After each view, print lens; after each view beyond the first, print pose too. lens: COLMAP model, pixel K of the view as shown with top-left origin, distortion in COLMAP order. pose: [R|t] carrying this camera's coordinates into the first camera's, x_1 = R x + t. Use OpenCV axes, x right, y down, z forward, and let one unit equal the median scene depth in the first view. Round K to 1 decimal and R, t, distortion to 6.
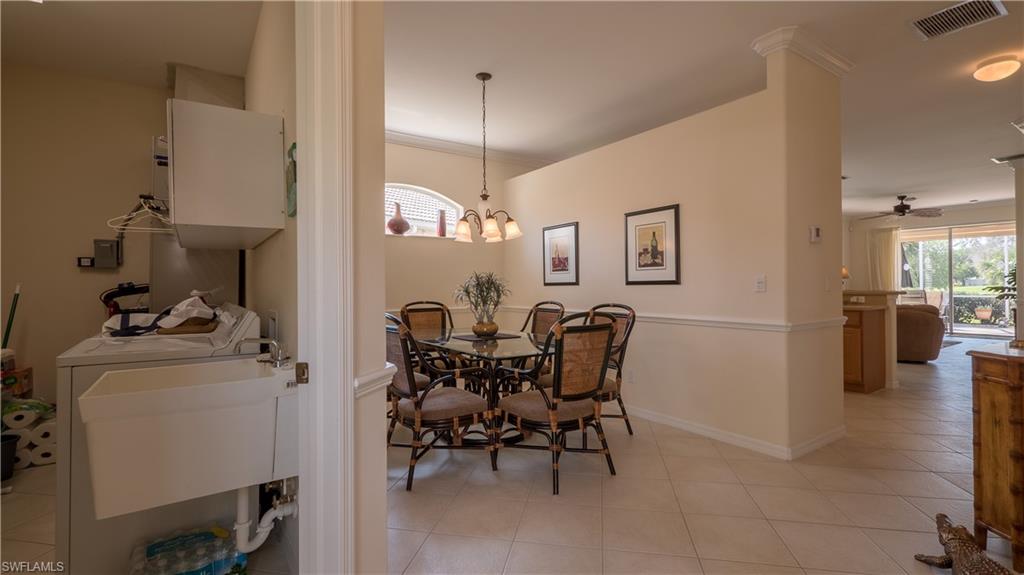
lens RADIAL K [[464.0, 0, 511.3], [0, 464.0, 282.0], [0, 0, 1]] dist [-0.000242, 0.000808]
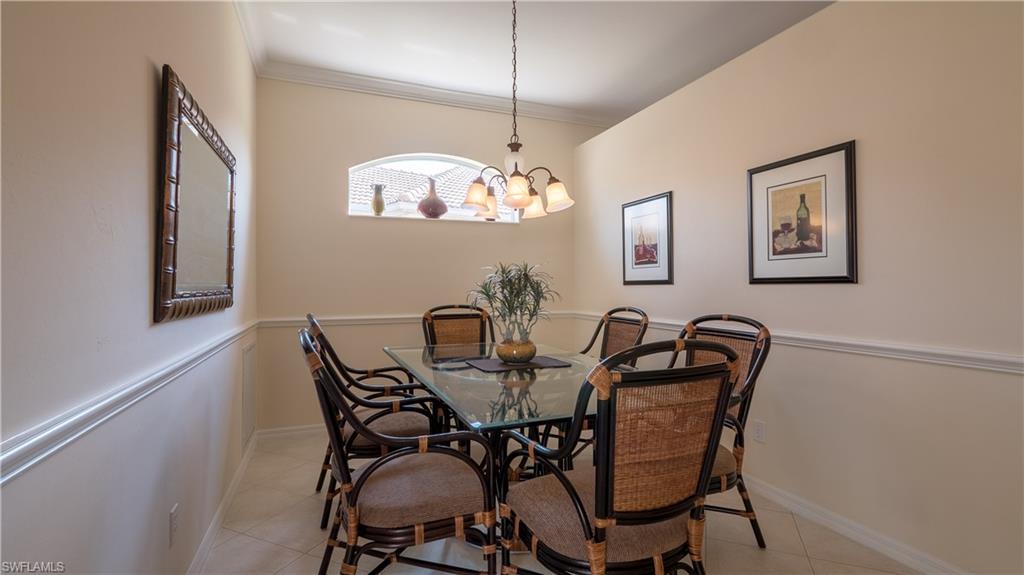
lens RADIAL K [[464.0, 0, 511.3], [0, 464.0, 282.0], [0, 0, 1]] dist [-0.000242, 0.000808]
pose [[0.976910, 0.002621, -0.213636, 0.075244], [-0.002337, 0.999996, 0.001583, 0.003908], [0.213639, -0.001047, 0.976912, 0.361635]]
